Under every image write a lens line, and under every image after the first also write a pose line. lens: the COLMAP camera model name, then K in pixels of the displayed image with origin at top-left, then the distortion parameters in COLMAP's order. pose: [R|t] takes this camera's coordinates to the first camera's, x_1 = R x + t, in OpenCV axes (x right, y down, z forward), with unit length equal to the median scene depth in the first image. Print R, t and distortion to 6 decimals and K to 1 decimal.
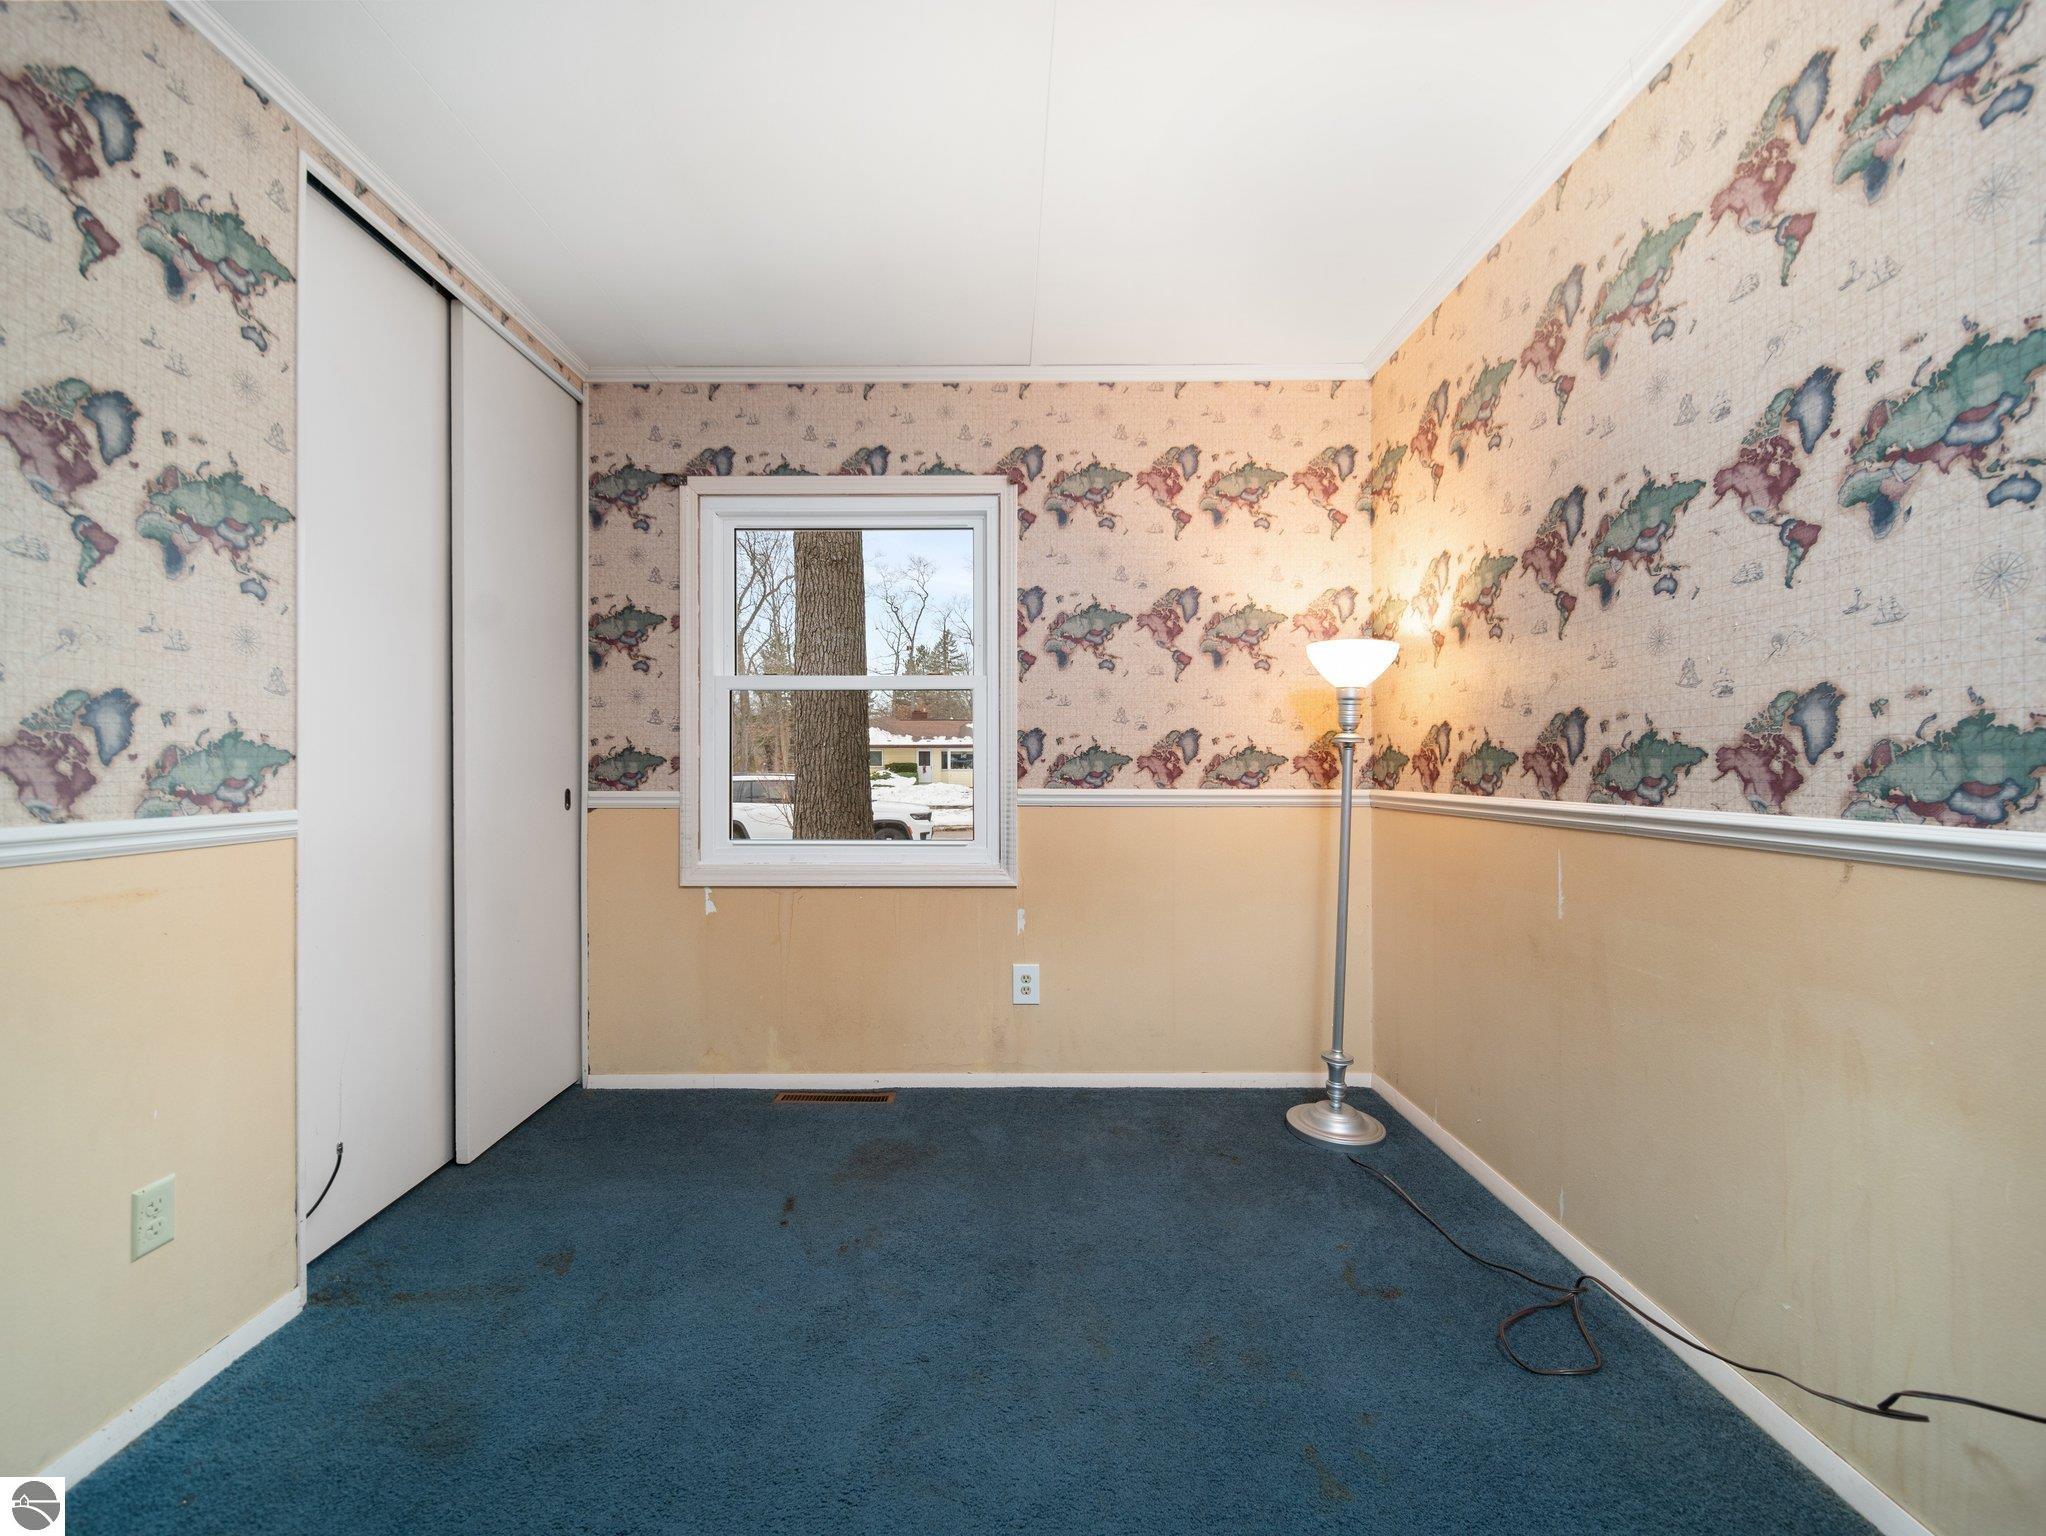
lens RADIAL K [[810.3, 0, 1016.4], [0, 810.3, 763.0], [0, 0, 1]] dist [-0.002927, 0.000522]
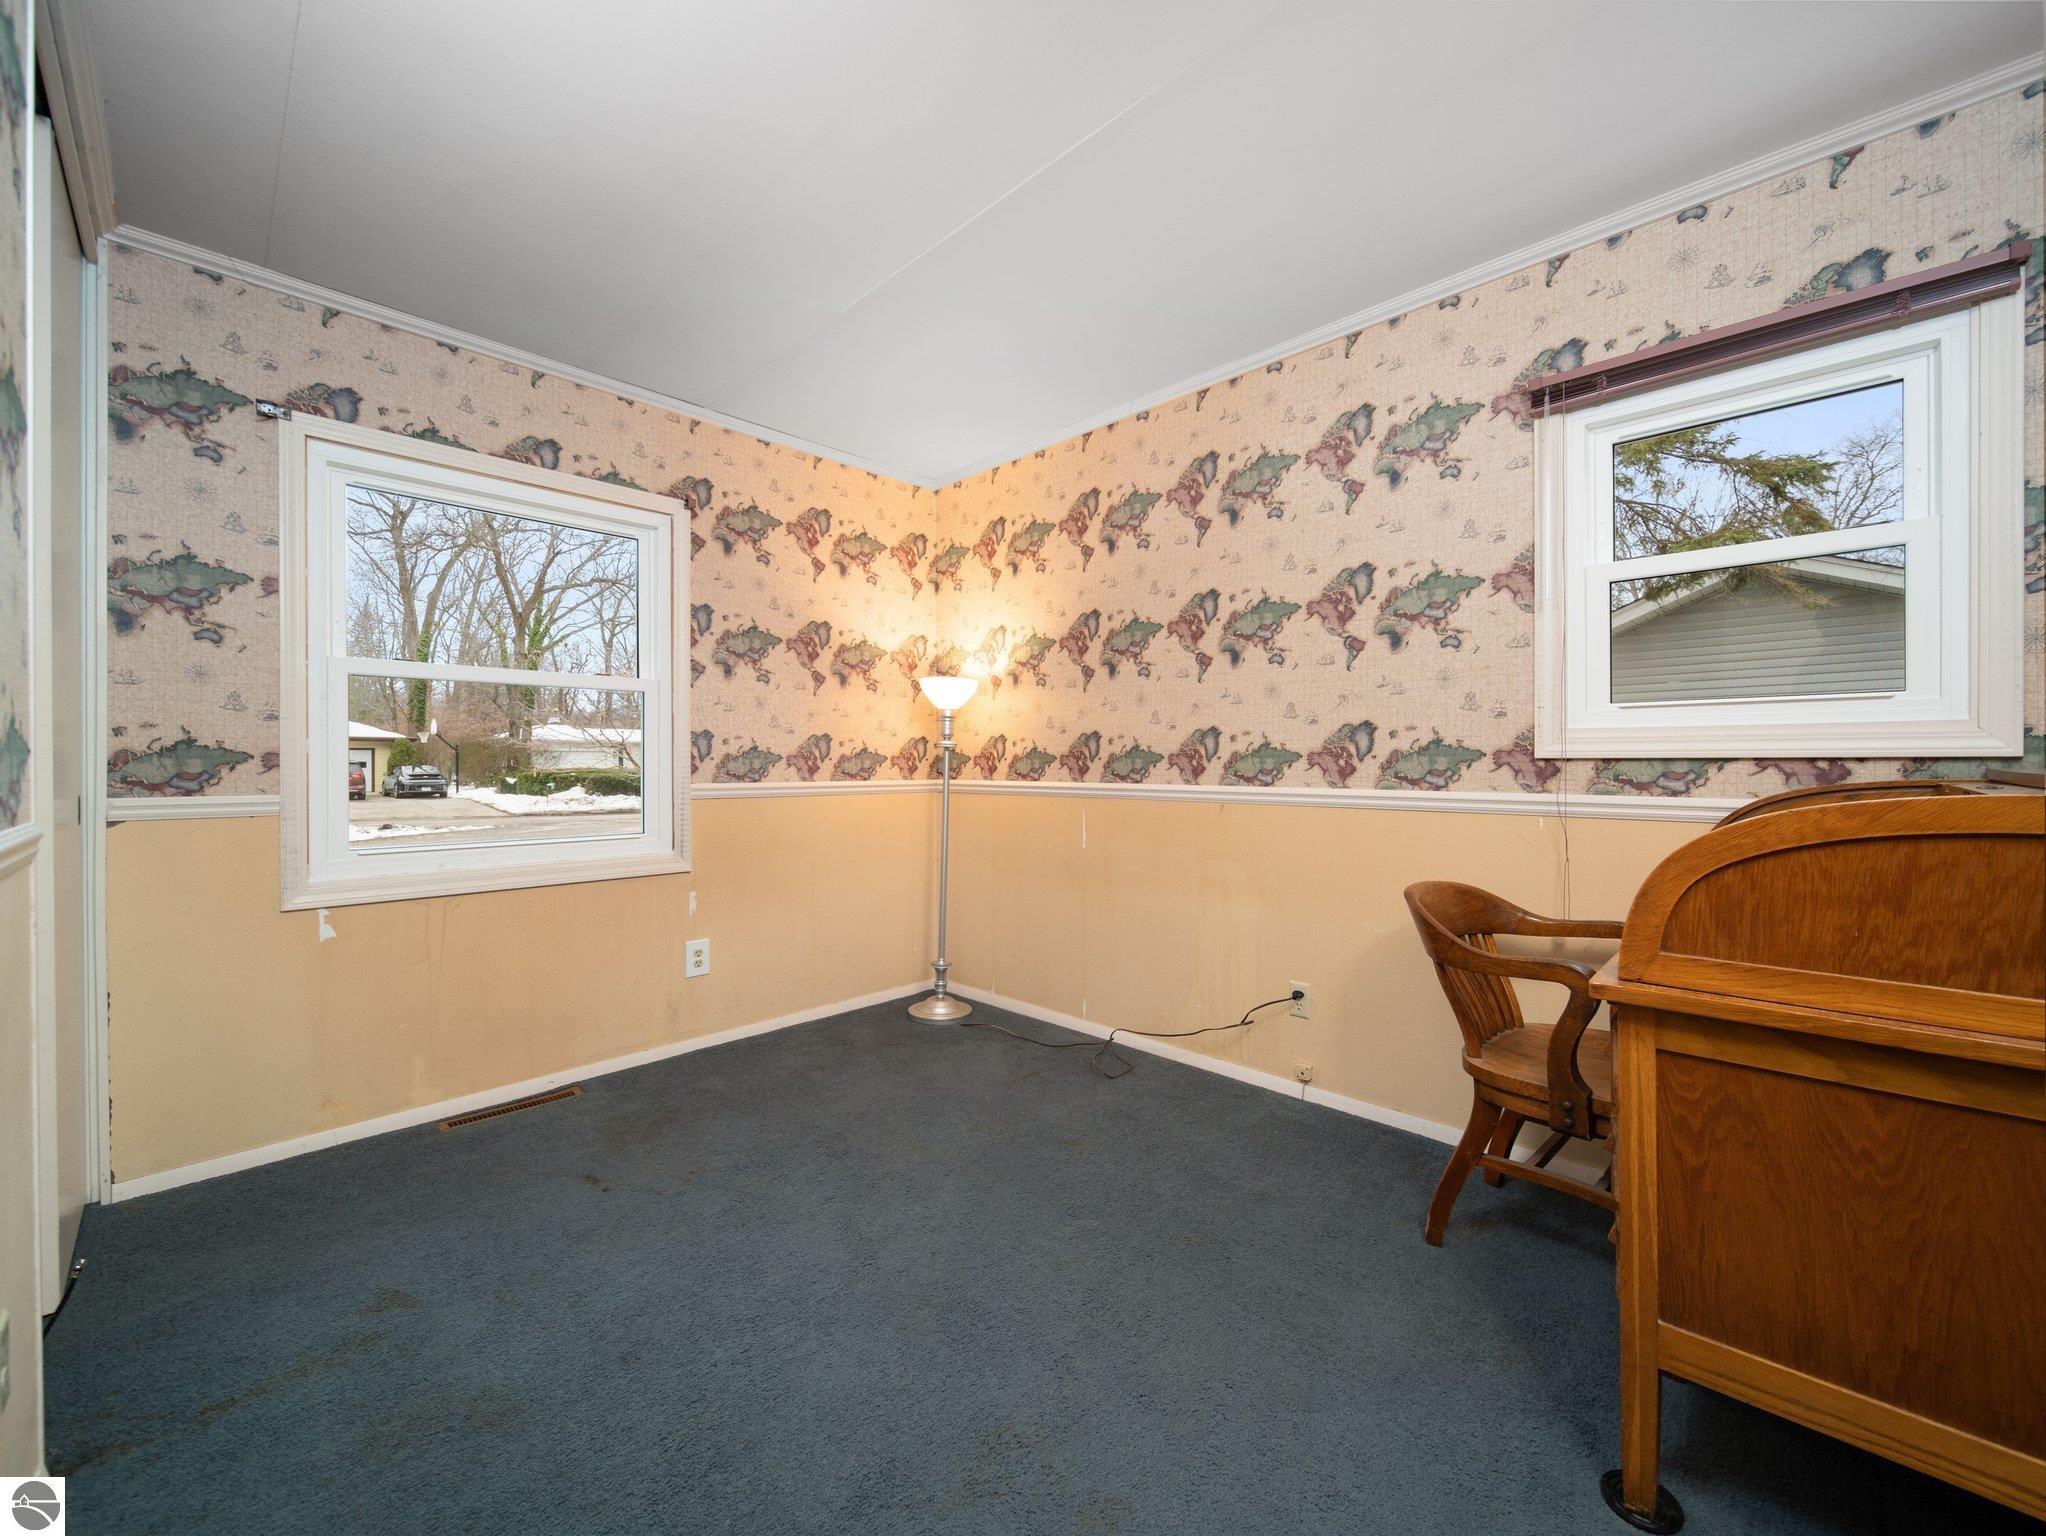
lens RADIAL K [[810.3, 0, 1016.4], [0, 810.3, 763.0], [0, 0, 1]] dist [-0.002927, 0.000522]
pose [[0.699499, -0.000461, 0.714634, -0.478815], [-0.001352, 0.999997, 0.001968, 0.000377], [-0.714633, -0.002343, 0.699496, -0.097422]]
